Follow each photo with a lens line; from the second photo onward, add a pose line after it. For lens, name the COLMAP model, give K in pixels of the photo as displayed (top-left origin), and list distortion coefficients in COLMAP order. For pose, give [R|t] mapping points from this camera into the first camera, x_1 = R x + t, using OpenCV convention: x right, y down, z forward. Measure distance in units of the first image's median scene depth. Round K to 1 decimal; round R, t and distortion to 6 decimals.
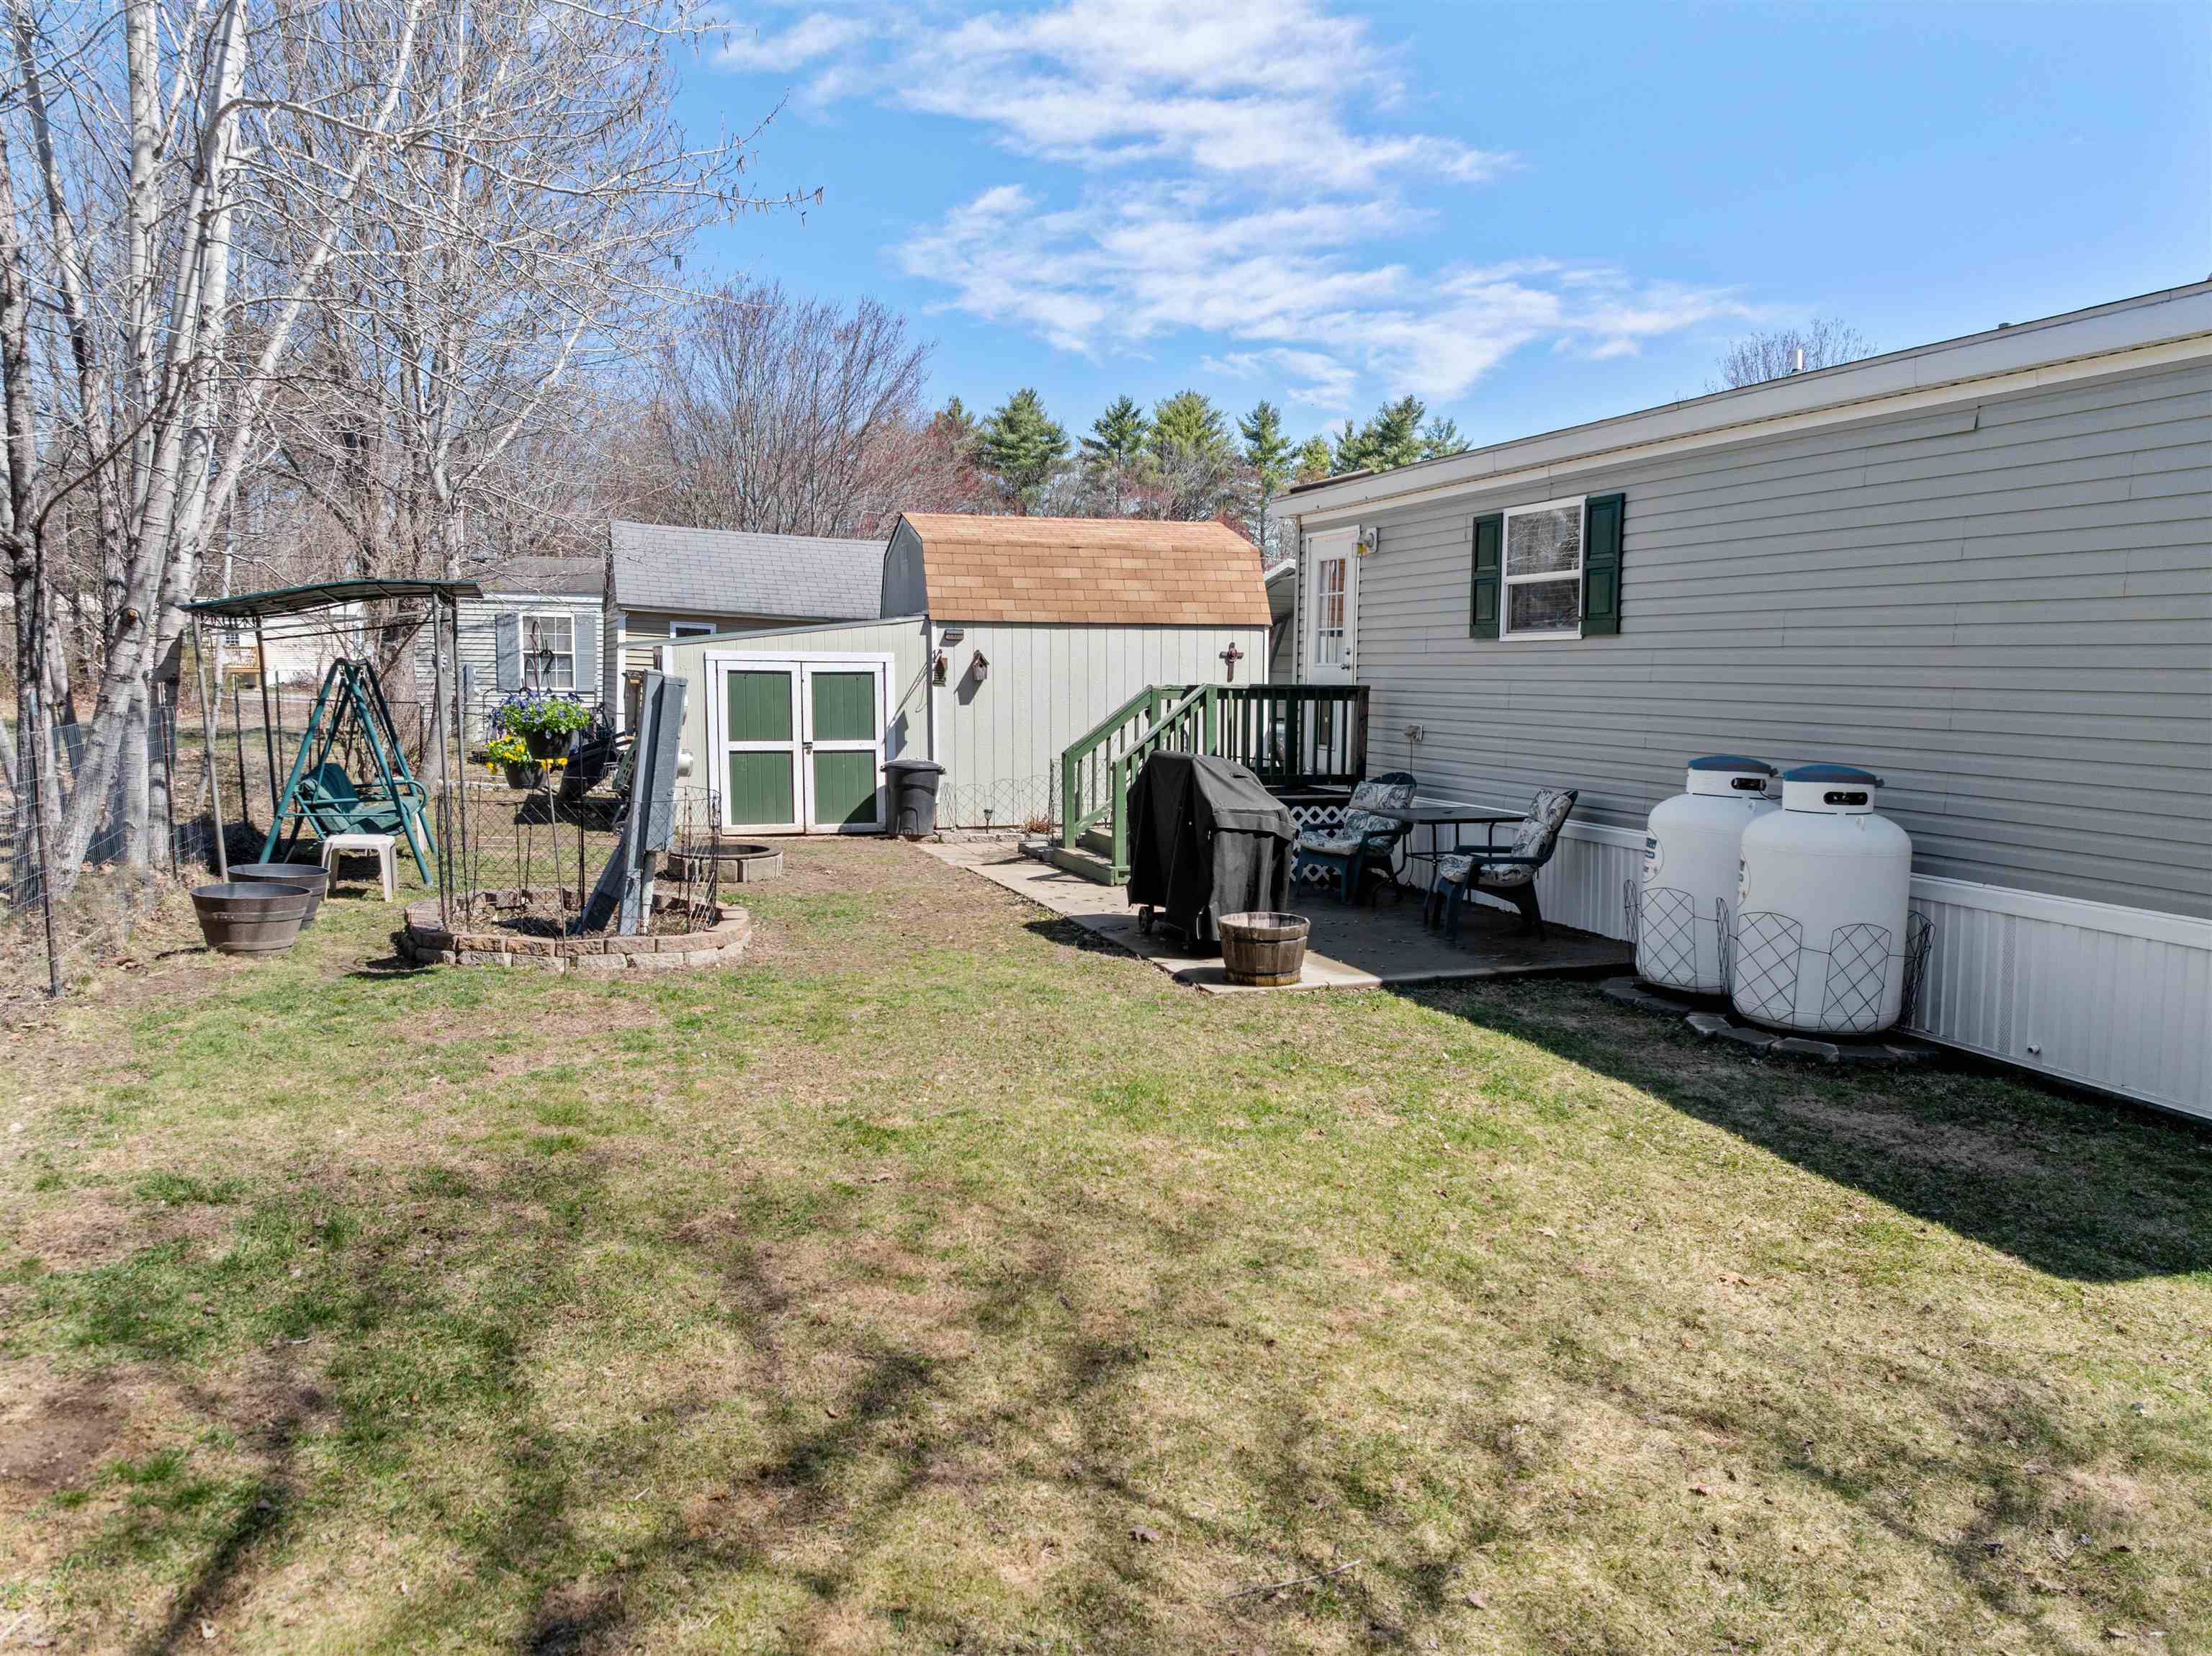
lens RADIAL K [[1556.7, 0, 1107.8], [0, 1556.7, 829.3], [0, 0, 1]] dist [-0.048698, 0.016662]
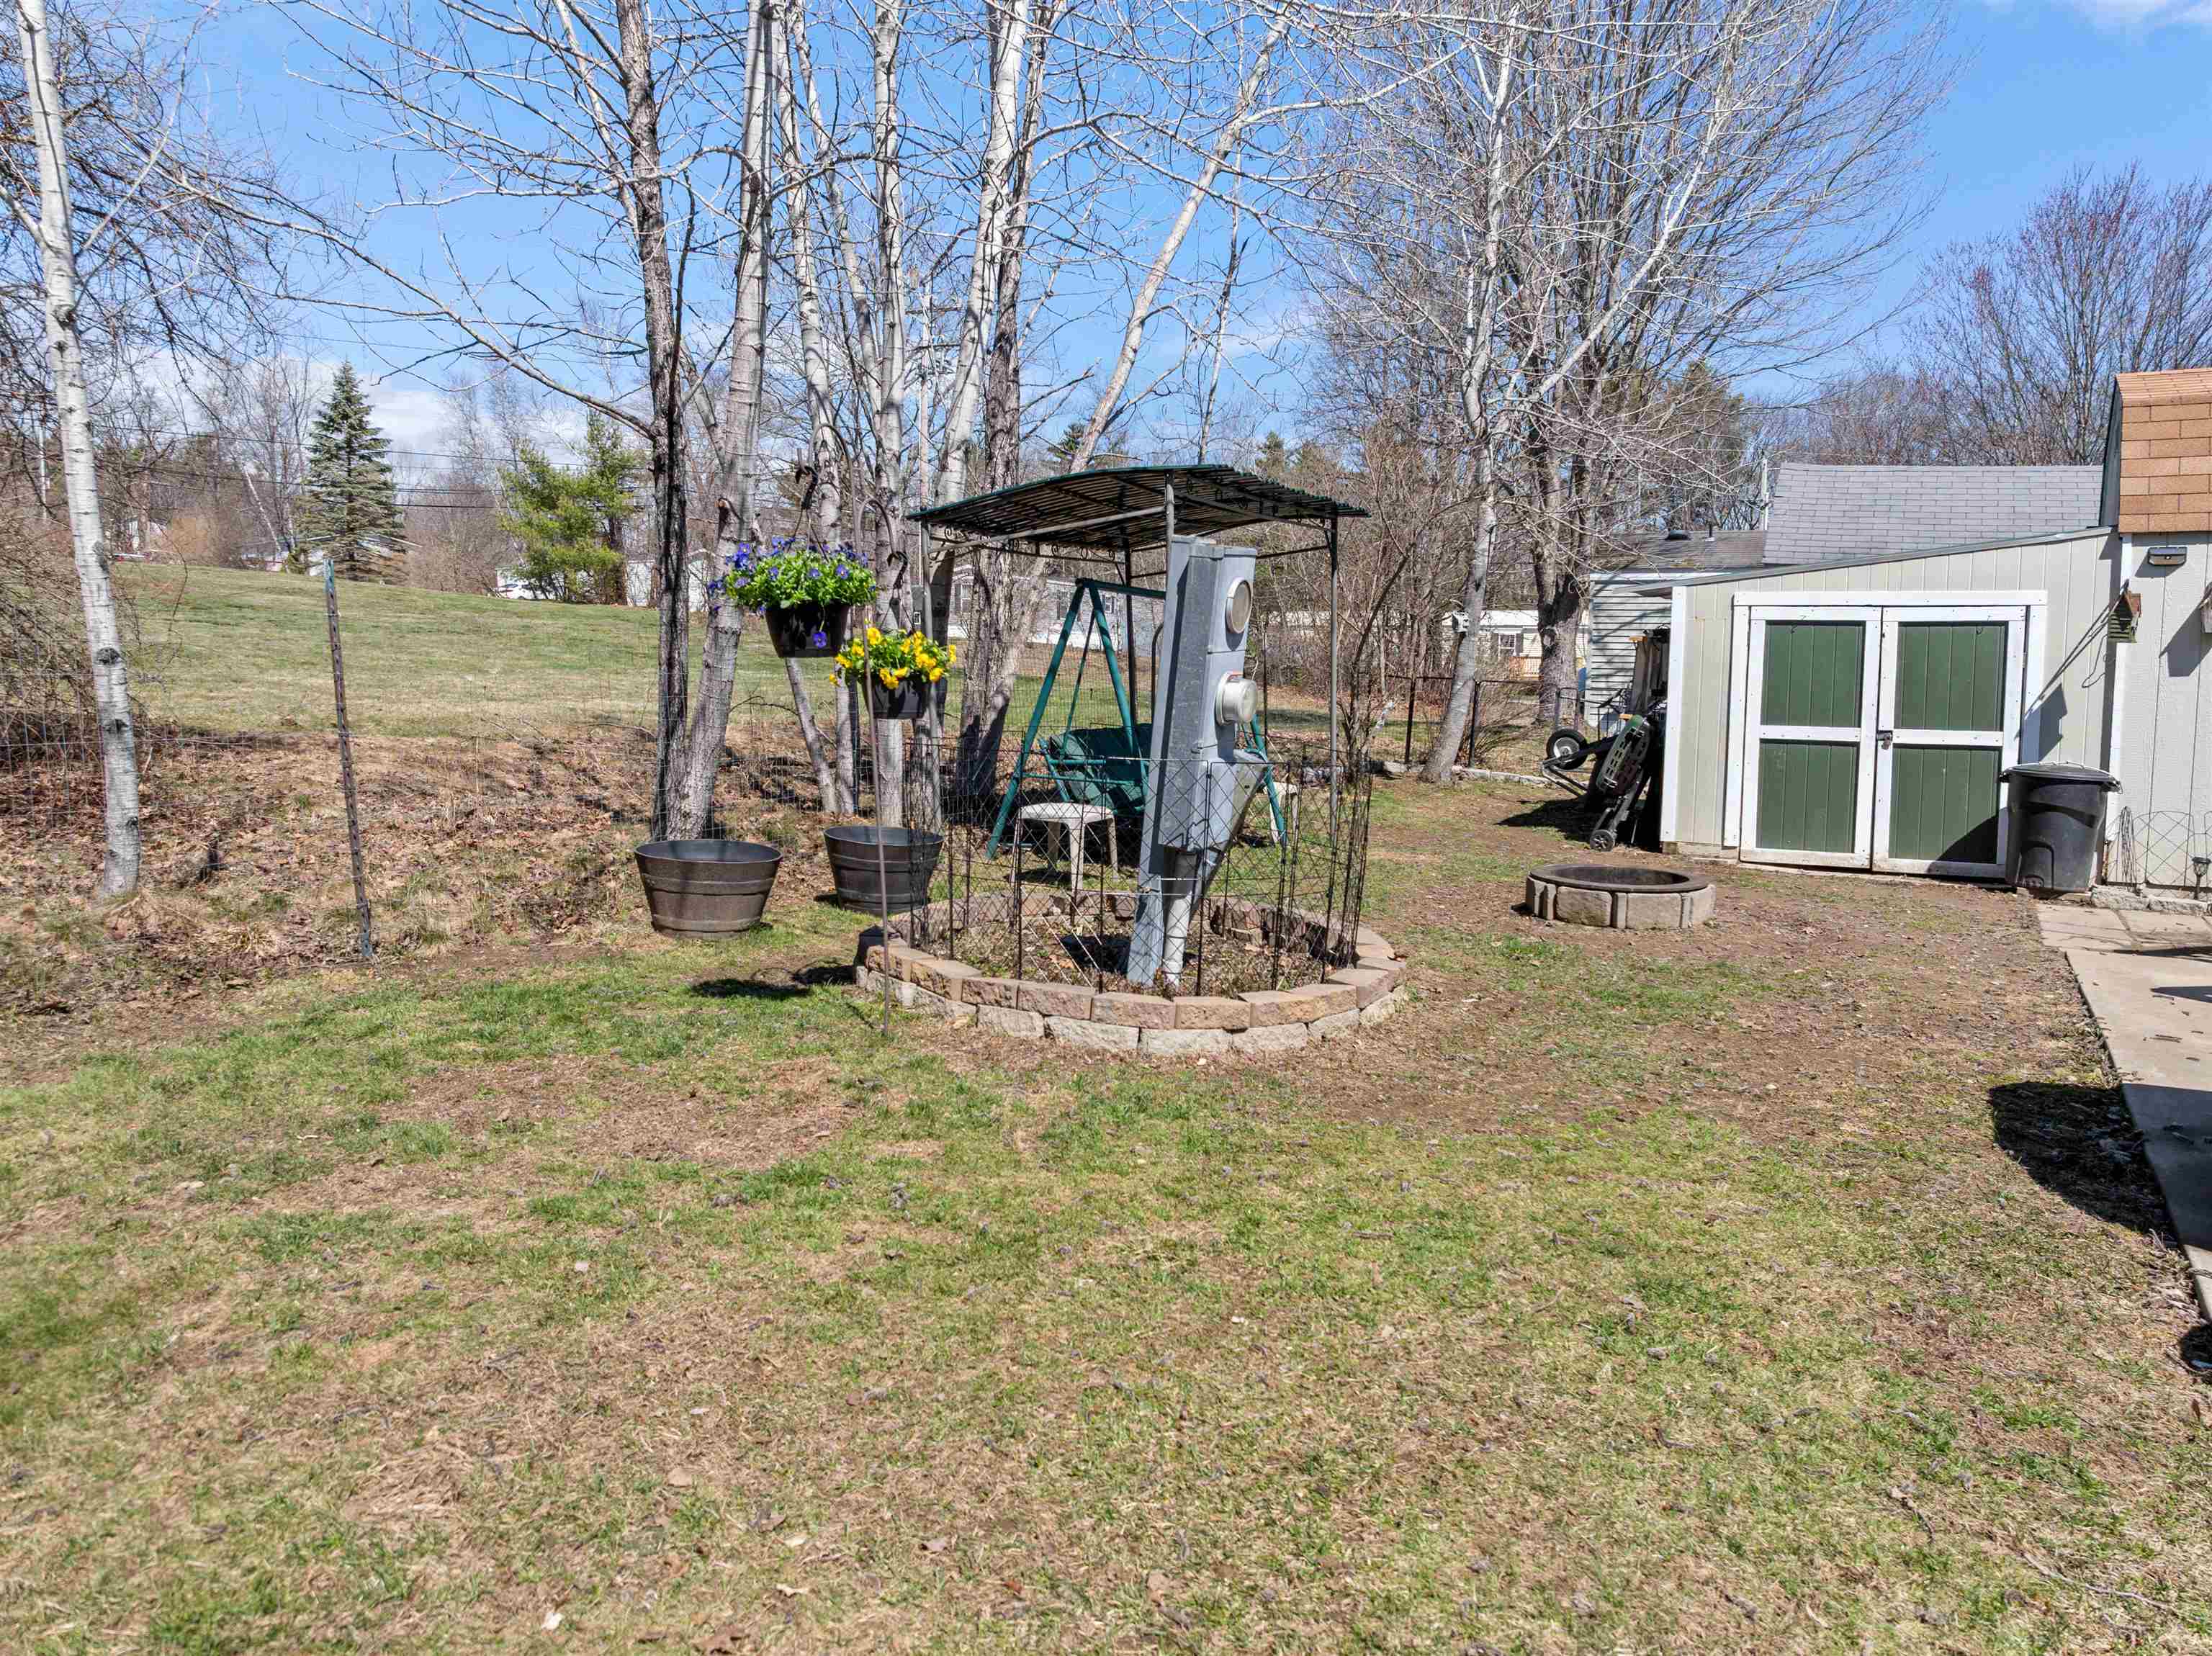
lens RADIAL K [[1556.7, 0, 1101.5], [0, 1556.7, 827.0], [0, 0, 1]] dist [-0.048698, 0.016662]
pose [[0.667887, 0.072115, -0.740761, 0.067546], [-0.084021, 0.996238, 0.021231, -0.002027], [0.739505, 0.048060, 0.671434, 0.328636]]
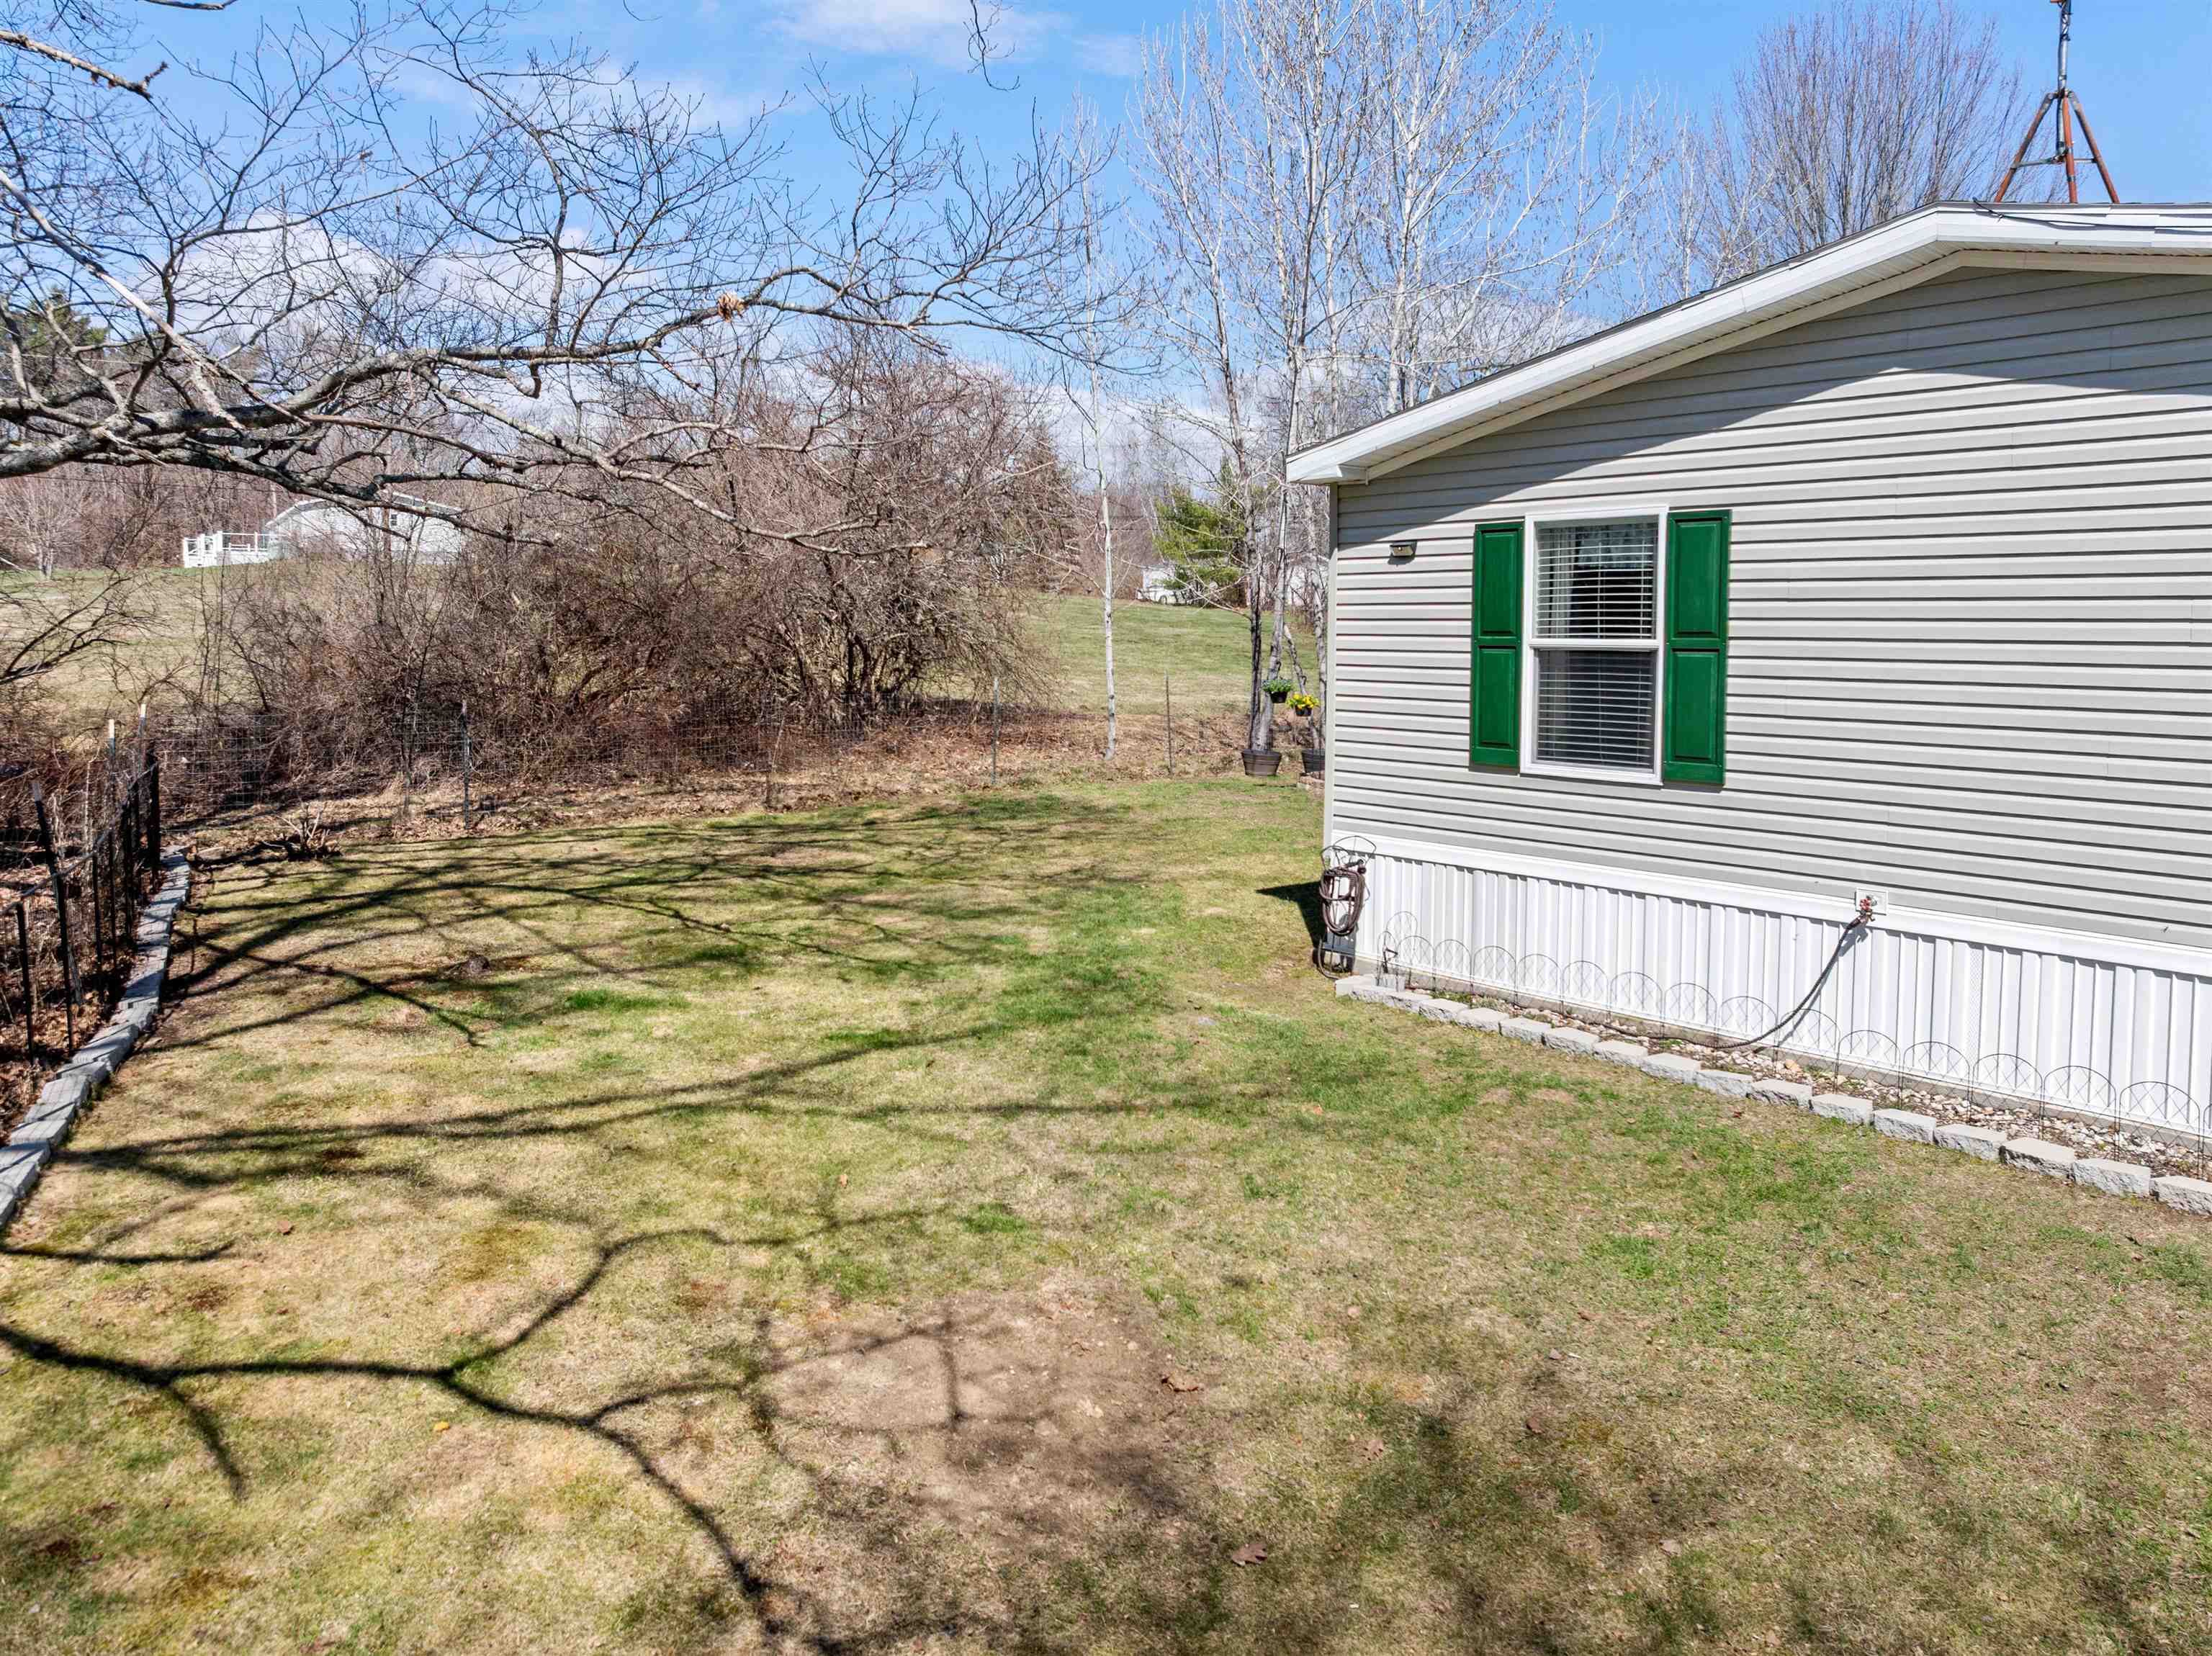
lens RADIAL K [[1556.7, 0, 1105.3], [0, 1556.7, 827.9], [0, 0, 1]] dist [-0.048698, 0.016662]
pose [[0.338459, 0.105597, -0.935037, 0.842530], [-0.108616, 0.991426, 0.072649, 0.002103], [0.934691, 0.076971, 0.347026, -0.029381]]
